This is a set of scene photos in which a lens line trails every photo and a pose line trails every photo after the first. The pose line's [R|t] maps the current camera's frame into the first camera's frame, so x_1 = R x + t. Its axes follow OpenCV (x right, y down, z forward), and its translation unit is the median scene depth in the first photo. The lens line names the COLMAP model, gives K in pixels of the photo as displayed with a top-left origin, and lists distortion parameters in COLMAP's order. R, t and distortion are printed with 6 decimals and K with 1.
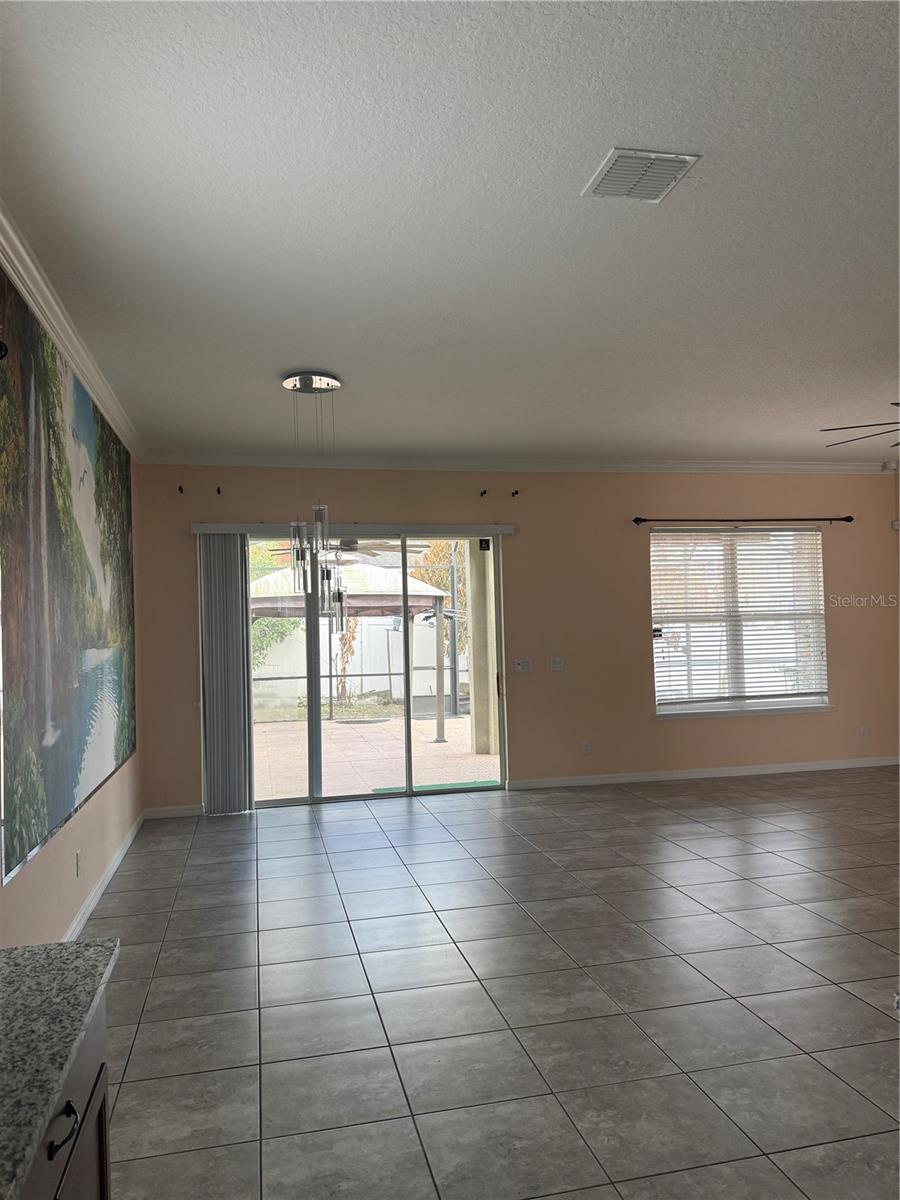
lens RADIAL K [[829.3, 0, 444.2], [0, 829.3, 614.1], [0, 0, 1]] dist [0.026225, -0.025065]
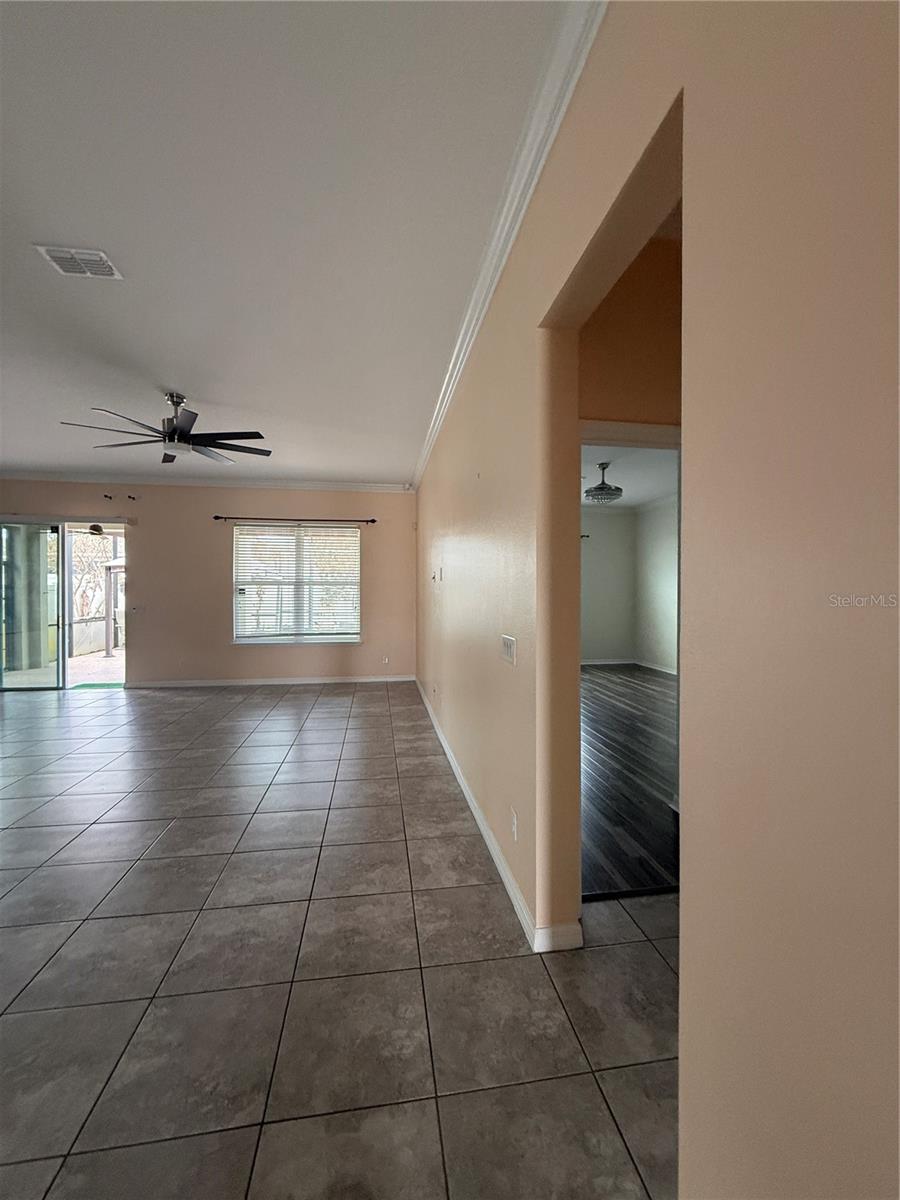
lens RADIAL K [[480.3, 0, 450.0], [0, 480.3, 600.0], [0, 0, 1]] dist [0.002178, 0.000100]
pose [[0.996758, 0.030574, -0.074427, 1.261555], [-0.028010, 0.998986, 0.035251, -0.006521], [0.075429, -0.033052, 0.996603, 0.240677]]
